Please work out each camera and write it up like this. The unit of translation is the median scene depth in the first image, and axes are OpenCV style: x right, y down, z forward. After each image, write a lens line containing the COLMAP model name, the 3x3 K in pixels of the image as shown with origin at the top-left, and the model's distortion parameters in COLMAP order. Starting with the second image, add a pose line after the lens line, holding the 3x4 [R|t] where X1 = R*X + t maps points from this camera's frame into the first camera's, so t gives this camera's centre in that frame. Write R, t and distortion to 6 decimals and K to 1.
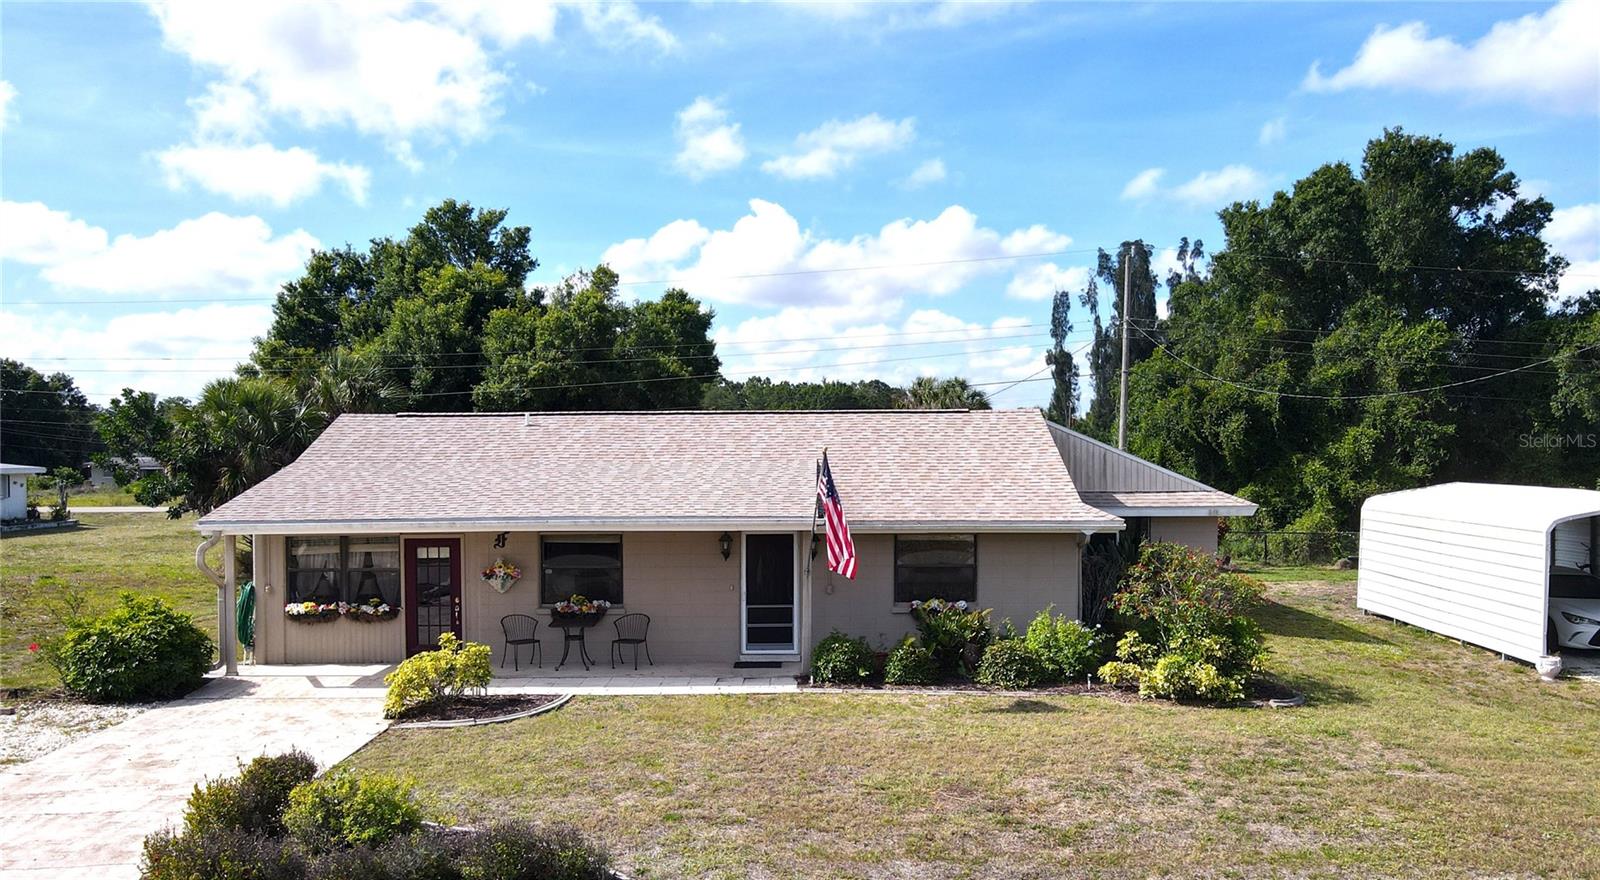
lens RADIAL K [[1149.8, 0, 803.2], [0, 1149.8, 667.9], [0, 0, 1]] dist [-0.001078, 0.000134]
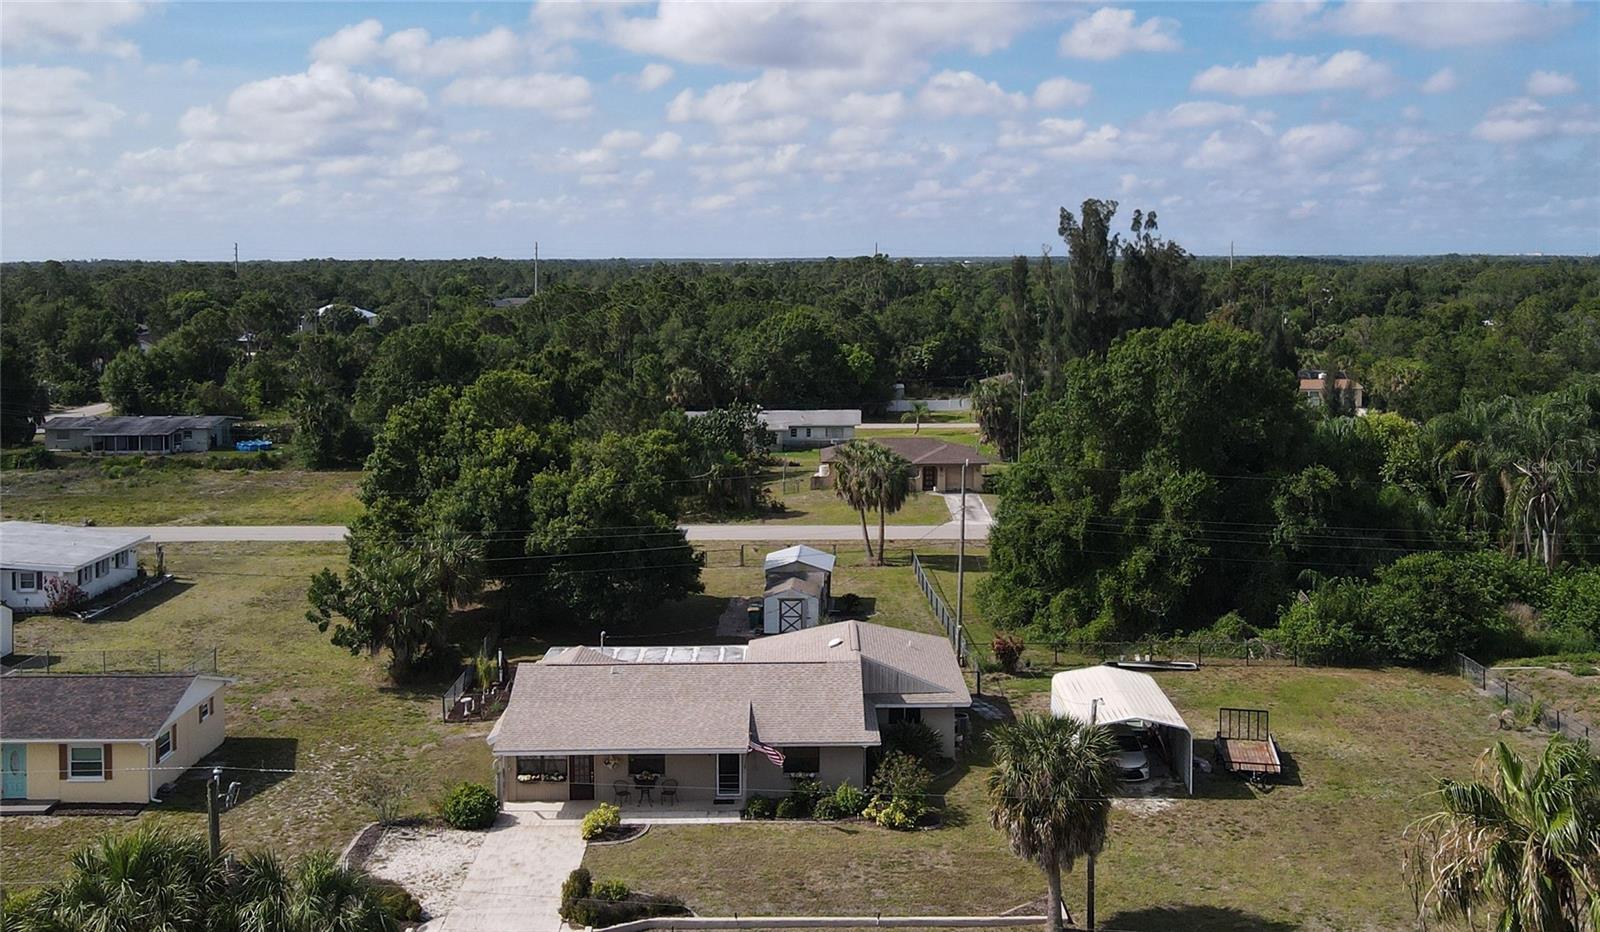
lens RADIAL K [[1774.4, 0, 800.0], [0, 1774.4, 466.0], [0, 0, 1]] dist [-0.025363, 0.027431]
pose [[0.999953, -0.004846, 0.008384, 0.087368], [0.004838, 0.999988, 0.000892, -0.687280], [-0.008388, -0.000851, 0.999964, -2.590648]]
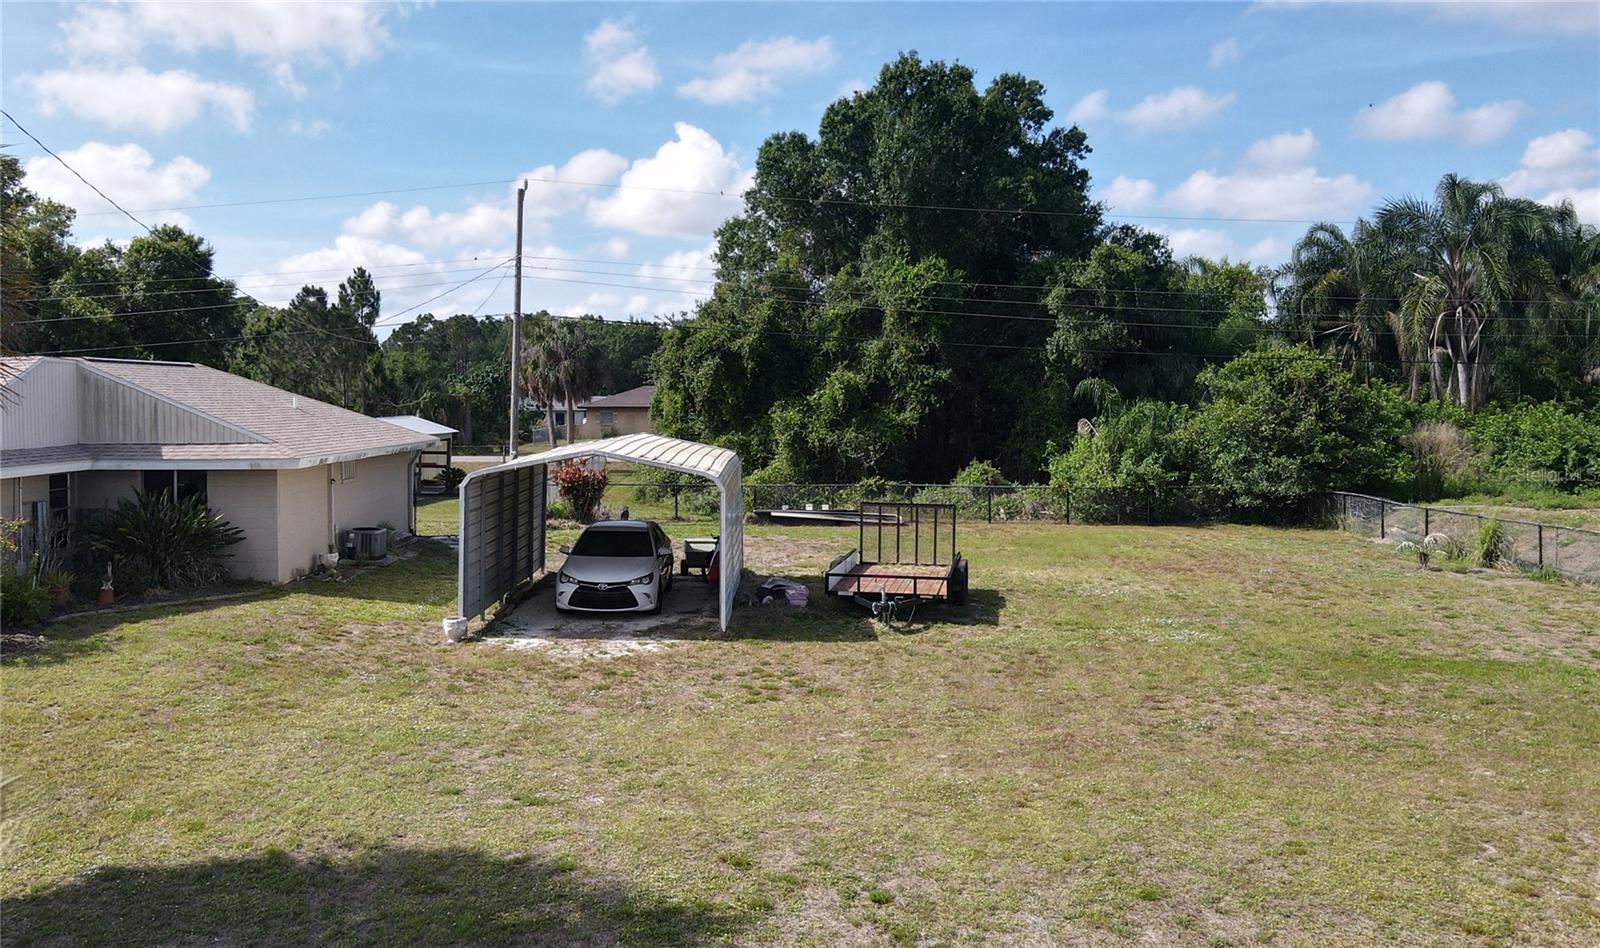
lens RADIAL K [[1249.5, 0, 836.1], [0, 1249.5, 621.6], [0, 0, 1]] dist [-0.005289, -0.000235]
pose [[1.000000, -0.000793, -0.000073, 1.028480], [0.000793, 0.999966, -0.008198, 0.003692], [0.000080, 0.008198, 0.999966, -0.028407]]
